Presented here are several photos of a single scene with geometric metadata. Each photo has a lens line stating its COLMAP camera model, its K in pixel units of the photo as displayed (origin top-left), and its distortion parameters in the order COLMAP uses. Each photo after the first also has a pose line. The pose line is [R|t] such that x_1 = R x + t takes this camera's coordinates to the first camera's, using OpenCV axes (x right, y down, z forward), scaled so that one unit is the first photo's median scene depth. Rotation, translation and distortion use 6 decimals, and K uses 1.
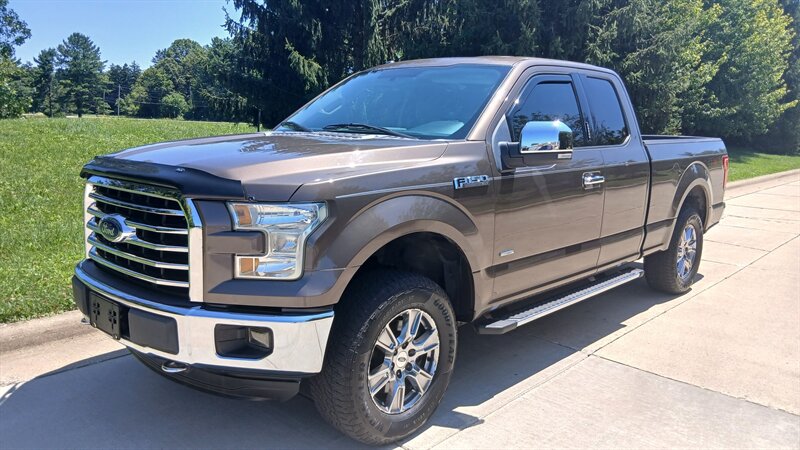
lens RADIAL K [[619.1, 0, 415.5], [0, 619.1, 222.3], [0, 0, 1]] dist [0.123048, -0.216123]
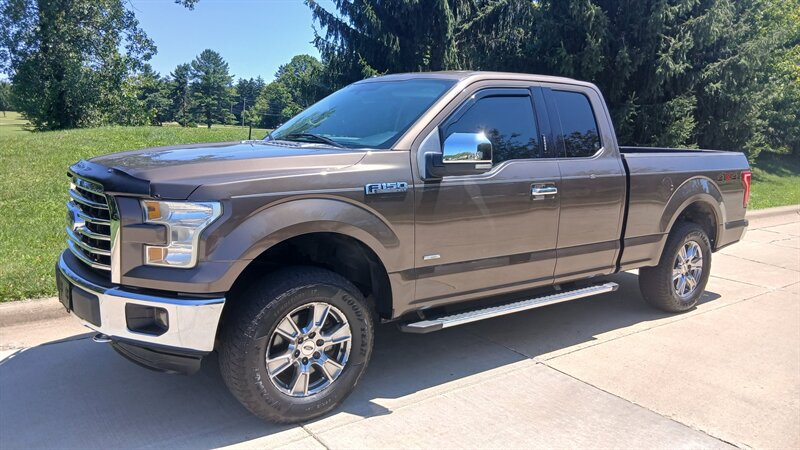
lens RADIAL K [[611.3, 0, 401.1], [0, 611.3, 226.2], [0, 0, 1]] dist [0.127219, -0.222245]
pose [[0.982674, 0.036455, -0.181724, 0.314128], [-0.038138, 0.999256, -0.005776, 0.005470], [0.181378, 0.012606, 0.983333, -0.039358]]
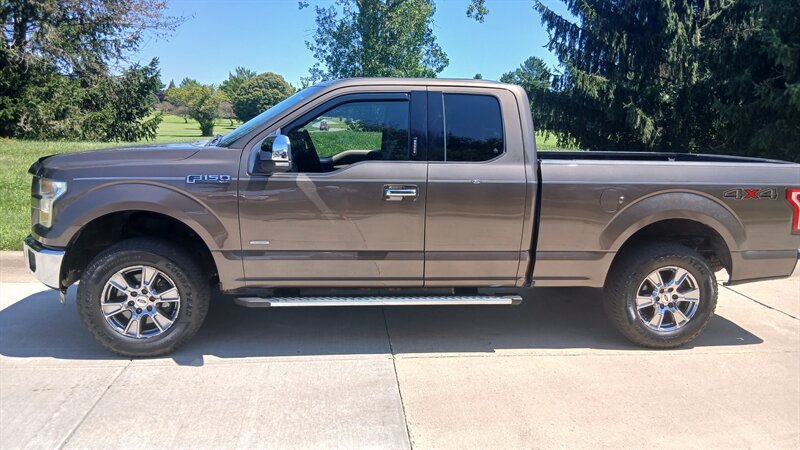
lens RADIAL K [[611.4, 0, 397.8], [0, 611.4, 222.5], [0, 0, 1]] dist [0.115819, -0.199483]
pose [[0.759504, 0.105110, -0.641954, 1.237984], [-0.118141, 0.992736, 0.022771, -0.053090], [0.639685, 0.058546, 0.766405, 0.275712]]
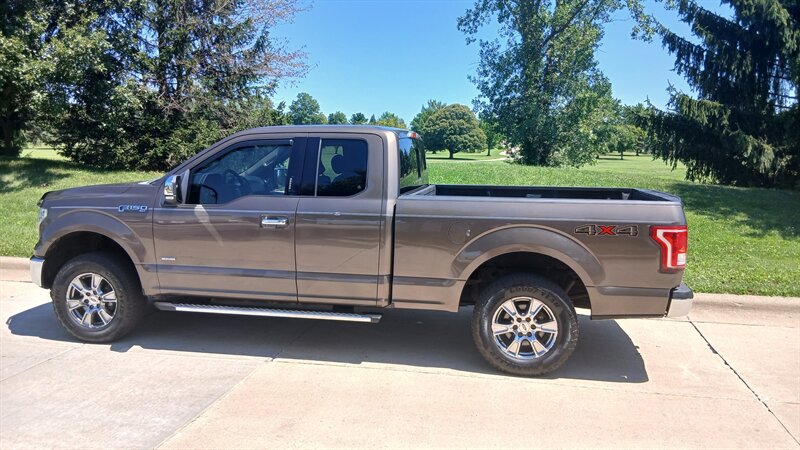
lens RADIAL K [[613.5, 0, 400.0], [0, 613.5, 225.0], [0, 0, 1]] dist [0.119634, -0.213224]
pose [[0.524407, 0.092910, -0.846383, 1.922500], [-0.139120, 0.990020, 0.022481, -0.162406], [0.840025, 0.105960, 0.532100, 0.722583]]
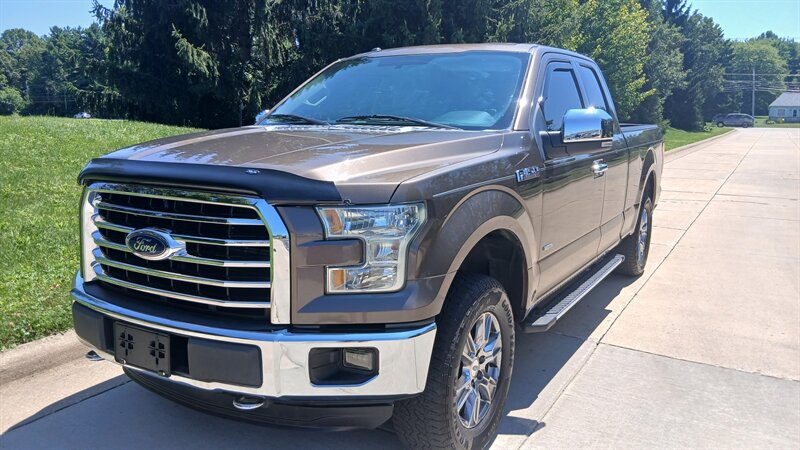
lens RADIAL K [[619.1, 0, 415.5], [0, 619.1, 222.3], [0, 0, 1]] dist [0.123048, -0.216123]
pose [[0.979449, -0.047737, 0.195963, -0.270104], [0.045388, 0.998834, 0.016465, -0.015191], [-0.196520, -0.007232, 0.980473, 0.103749]]
